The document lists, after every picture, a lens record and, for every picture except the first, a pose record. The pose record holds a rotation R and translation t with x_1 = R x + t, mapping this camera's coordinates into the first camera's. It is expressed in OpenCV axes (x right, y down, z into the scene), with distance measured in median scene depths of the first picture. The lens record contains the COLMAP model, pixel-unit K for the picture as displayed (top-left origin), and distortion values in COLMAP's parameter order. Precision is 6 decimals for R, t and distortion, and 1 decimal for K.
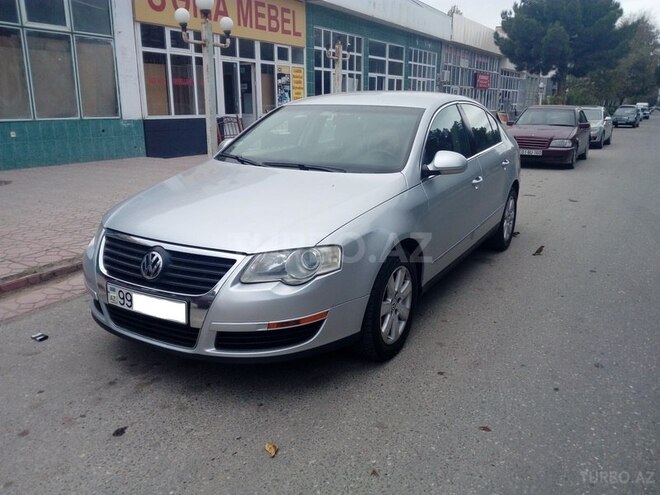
lens RADIAL K [[533.4, 0, 333.4], [0, 533.4, 243.7], [0, 0, 1]] dist [0.076222, -0.130048]
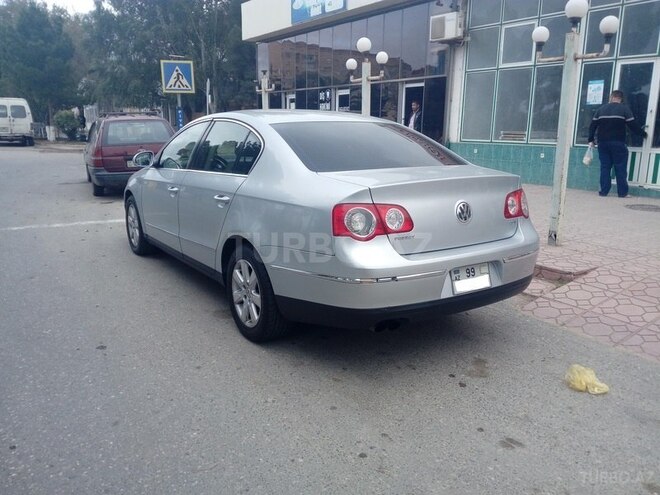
lens RADIAL K [[536.0, 0, 330.0], [0, 536.0, 247.5], [0, 0, 1]] dist [0.088456, -0.159730]
pose [[-0.444901, 0.176183, -0.878079, 0.242606], [-0.242594, 0.920094, 0.307530, -0.092217], [0.862097, 0.349837, -0.366610, 0.376486]]
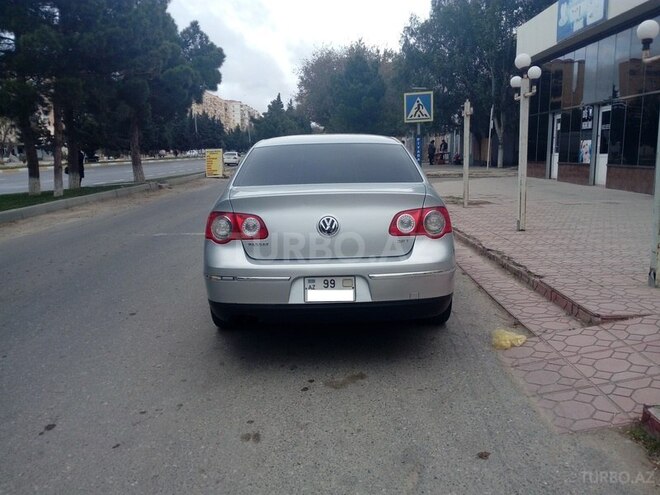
lens RADIAL K [[533.4, 0, 333.4], [0, 533.4, 243.7], [0, 0, 1]] dist [0.076222, -0.130048]
pose [[-0.861312, 0.084152, -0.501058, 0.163765], [-0.123046, 0.922281, 0.366411, -0.118486], [0.492951, 0.377247, -0.784018, 0.482979]]
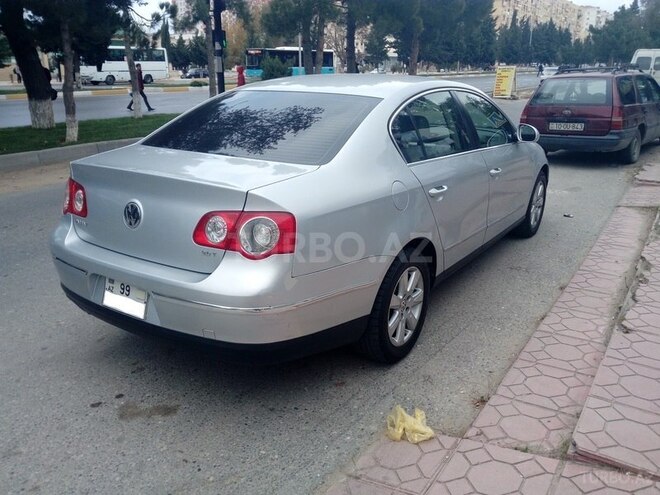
lens RADIAL K [[540.0, 0, 338.3], [0, 540.0, 248.7], [0, 0, 1]] dist [-0.001842, -0.002471]
pose [[-0.998800, -0.037408, 0.031607, 0.026807], [-0.014110, 0.837842, 0.545731, -0.125916], [-0.046896, 0.544630, -0.837364, 0.457610]]
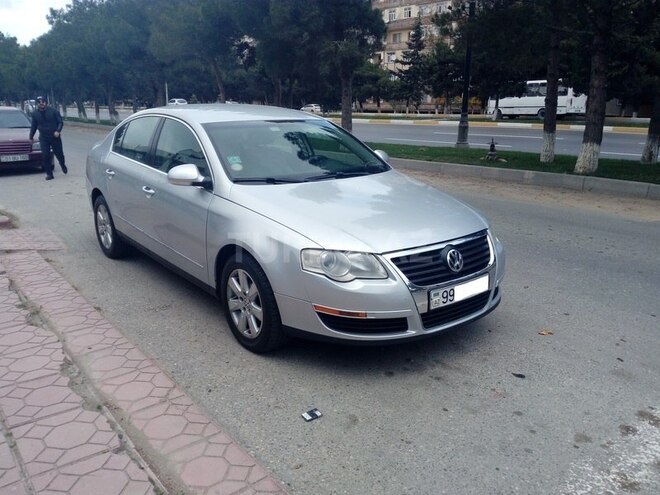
lens RADIAL K [[533.4, 0, 333.4], [0, 533.4, 243.7], [0, 0, 1]] dist [0.076222, -0.130048]
pose [[0.390275, -0.254032, 0.884959, -0.207839], [0.244723, 0.955229, 0.166278, -0.036476], [-0.887579, 0.151676, 0.434969, 0.097809]]
